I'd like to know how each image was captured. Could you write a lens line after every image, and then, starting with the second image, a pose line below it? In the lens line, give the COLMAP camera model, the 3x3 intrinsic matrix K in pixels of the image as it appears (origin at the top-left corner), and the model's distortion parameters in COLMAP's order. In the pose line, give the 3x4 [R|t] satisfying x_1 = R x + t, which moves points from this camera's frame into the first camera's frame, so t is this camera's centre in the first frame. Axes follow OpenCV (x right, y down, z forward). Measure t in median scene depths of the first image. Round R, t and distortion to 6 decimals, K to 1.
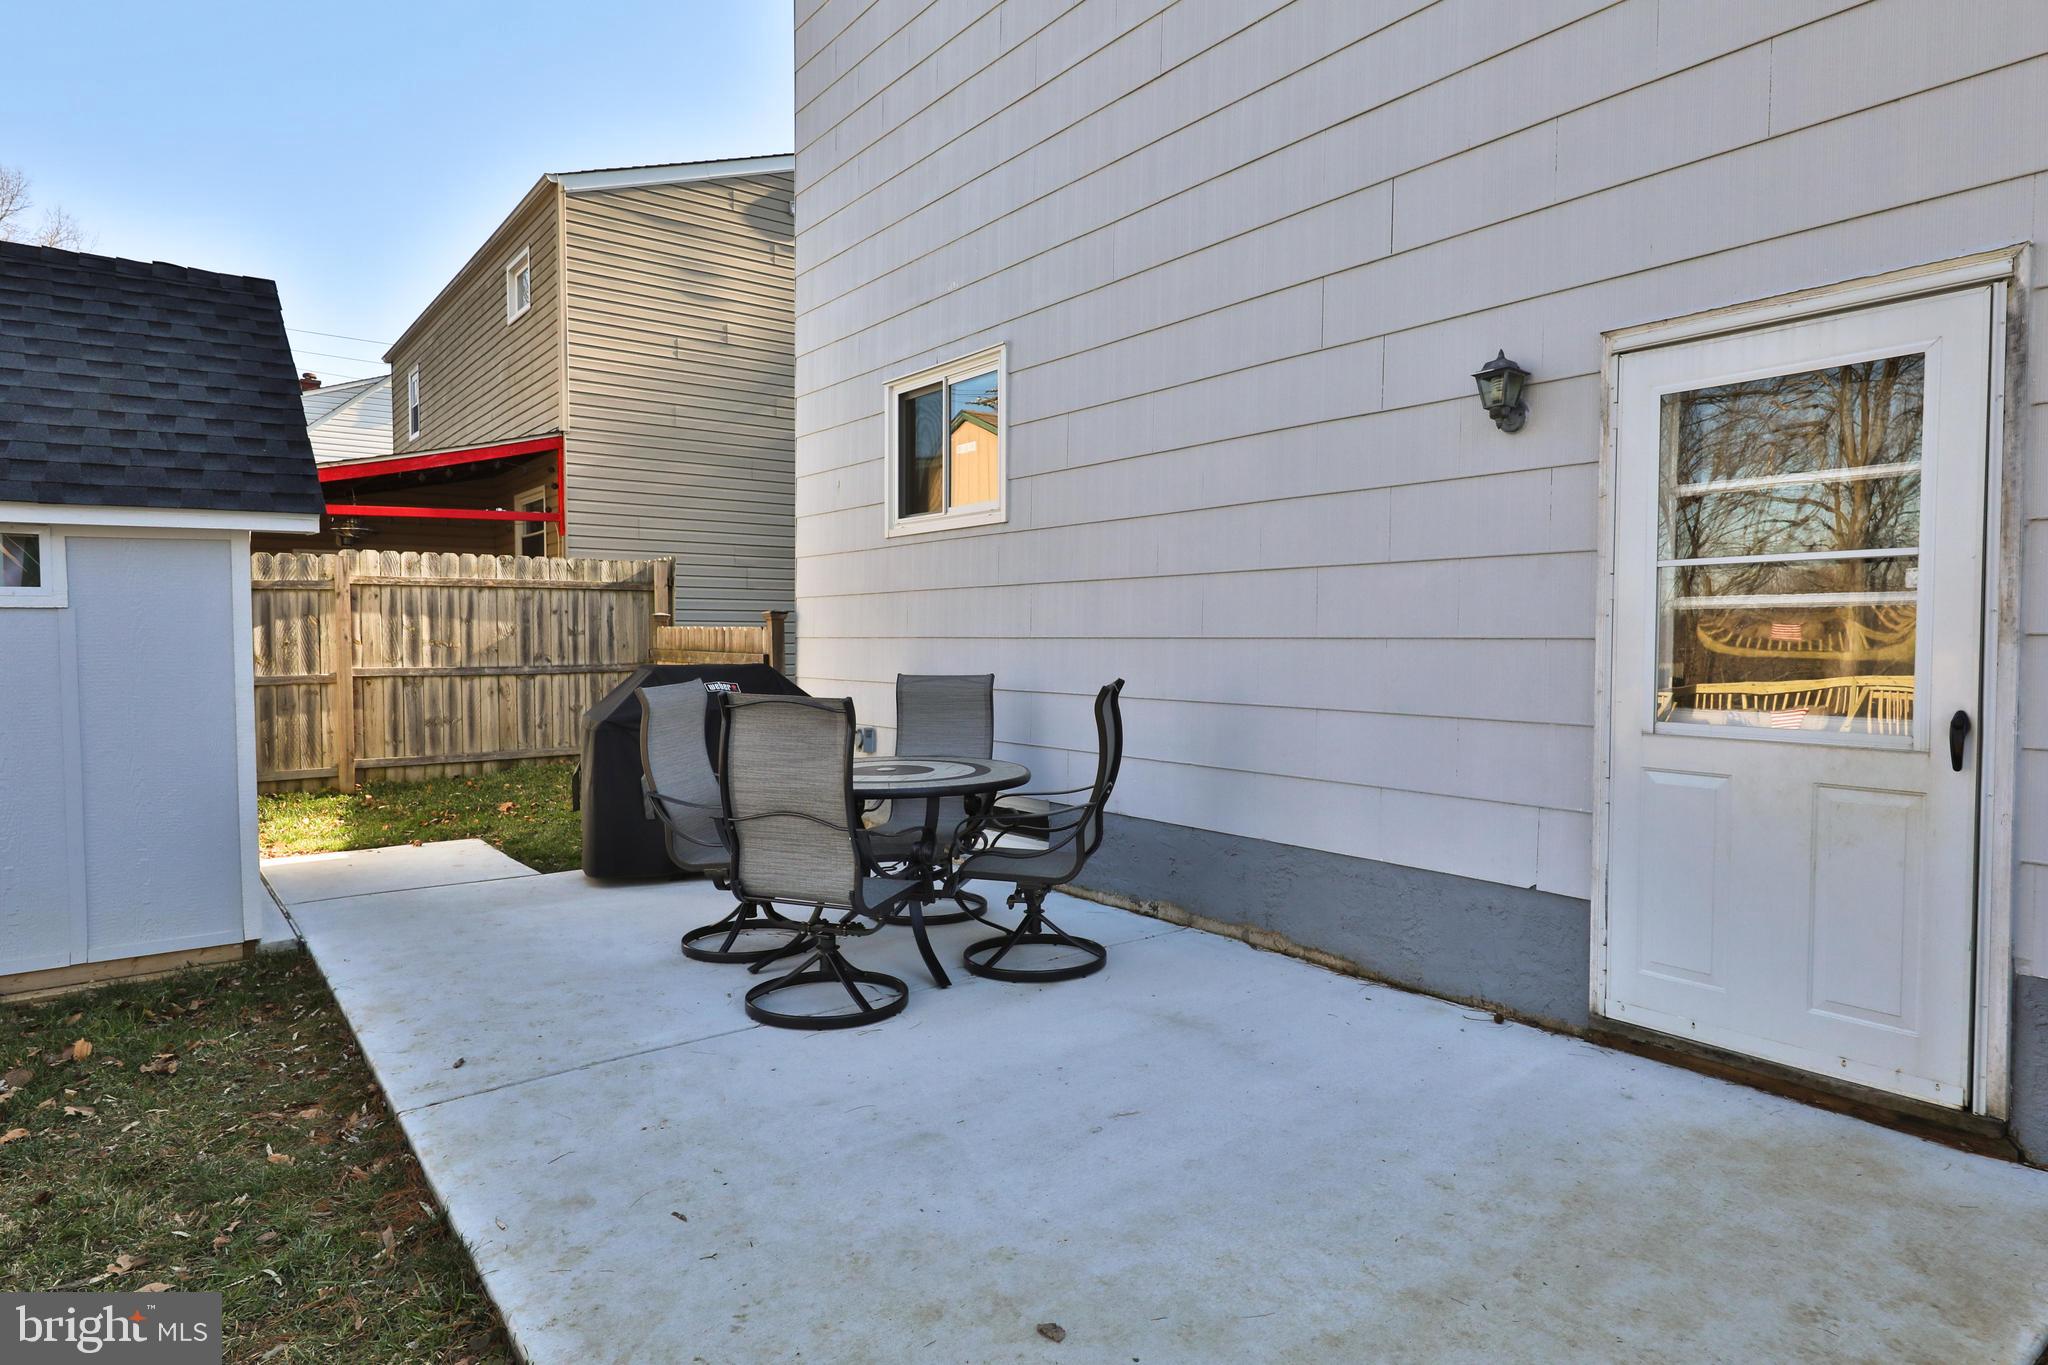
lens RADIAL K [[1172.1, 0, 1024.0], [0, 1172.1, 682.5], [0, 0, 1]] dist [0.003056, -0.001425]
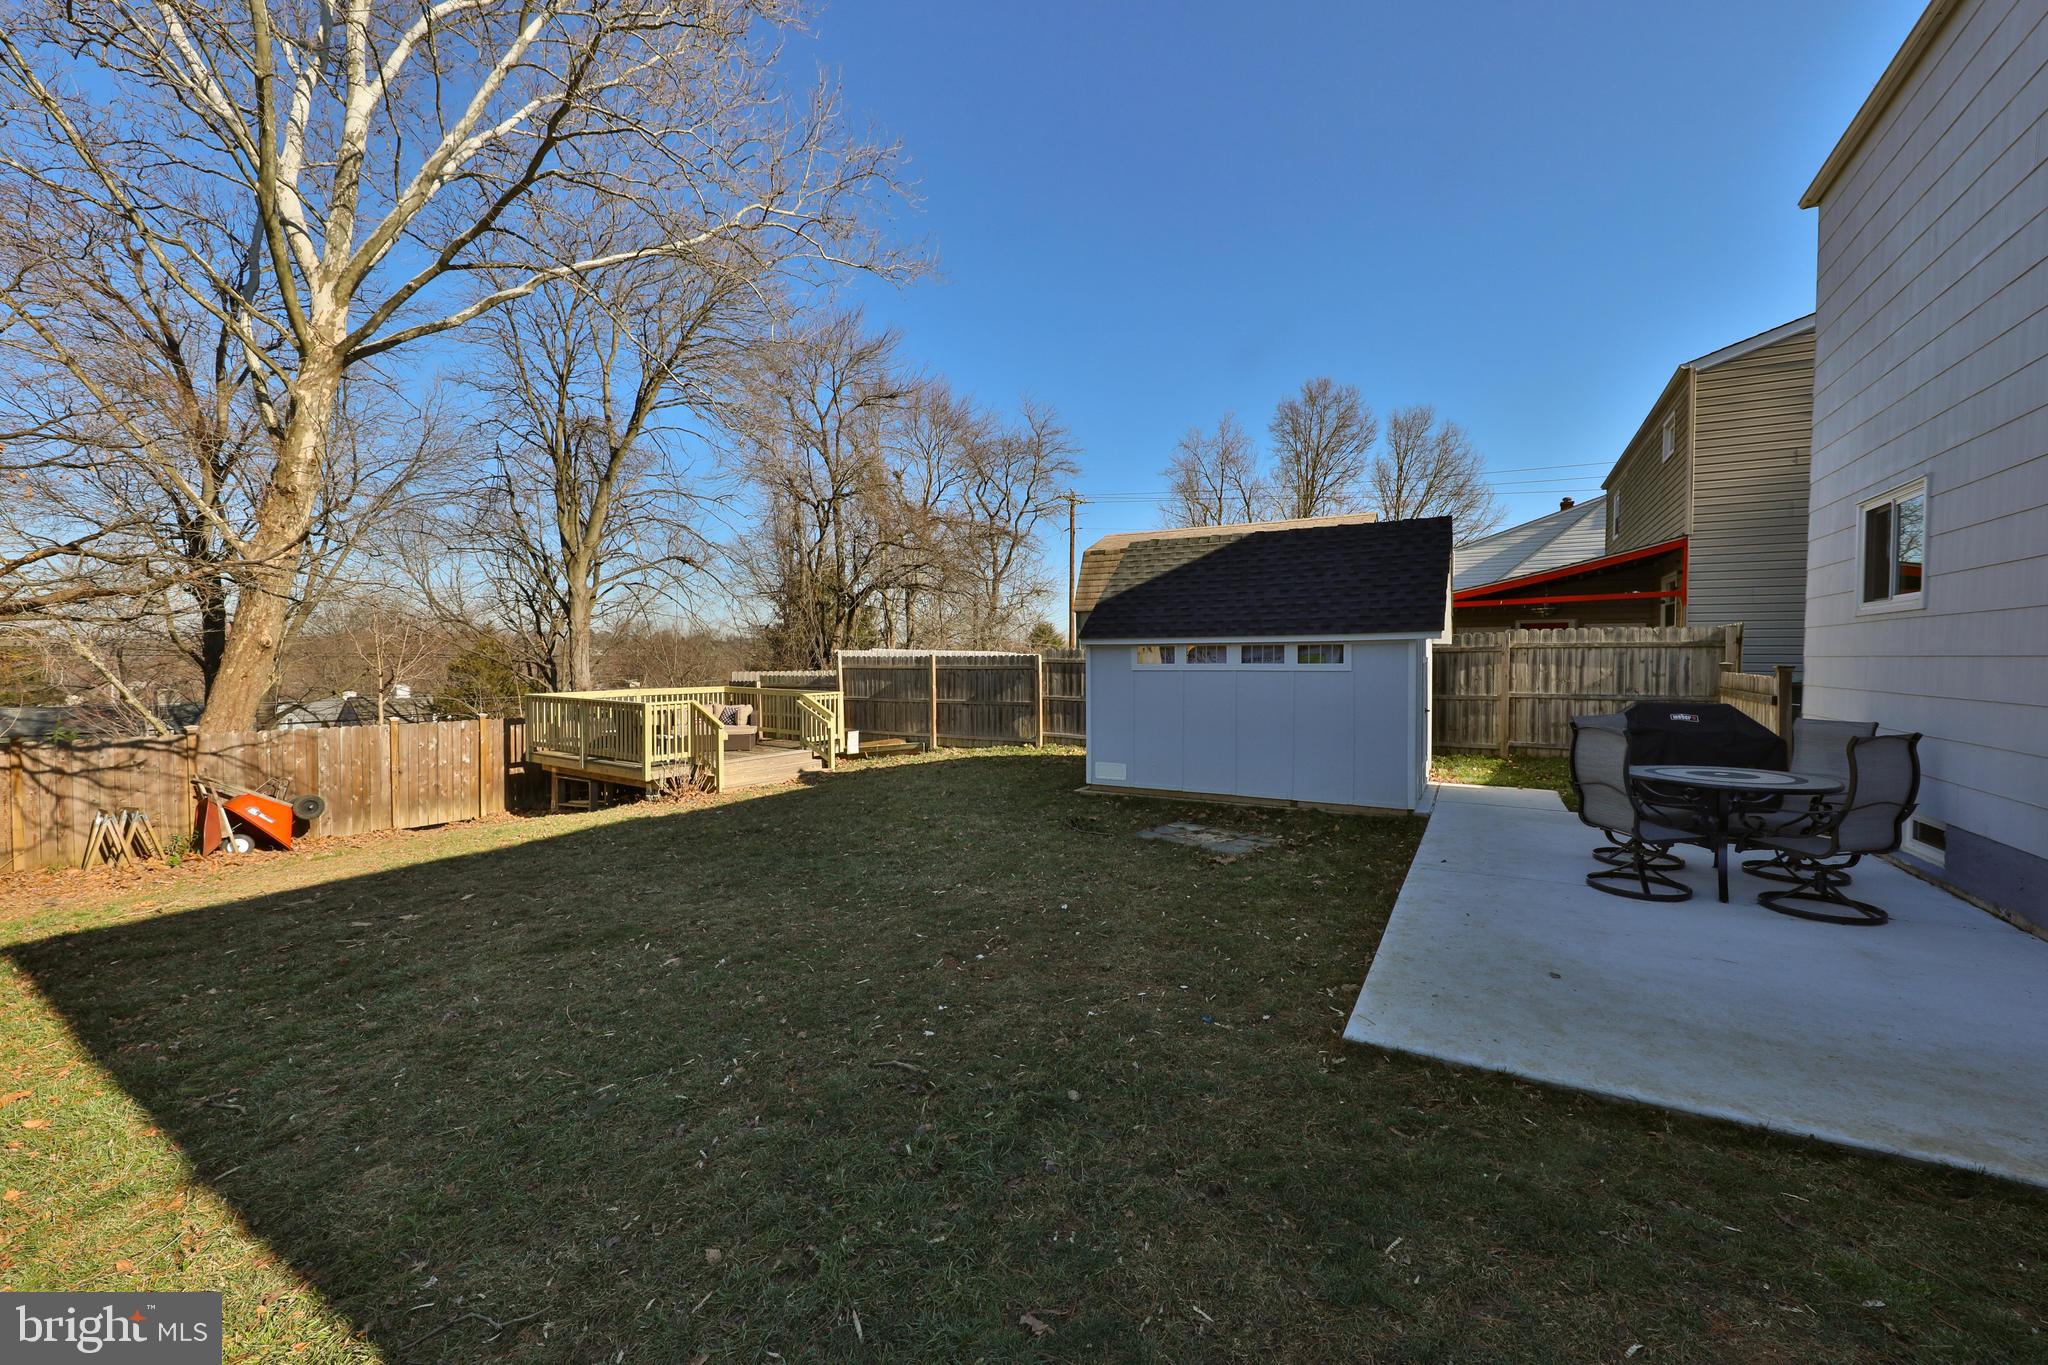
lens RADIAL K [[771.7, 0, 1024.0], [0, 771.7, 682.5], [0, 0, 1]] dist [0.000406, 0.000039]
pose [[0.374866, 0.028854, -0.926630, 0.275871], [-0.036292, 0.999206, 0.016432, -0.020282], [0.926368, 0.027469, 0.375615, -0.181838]]
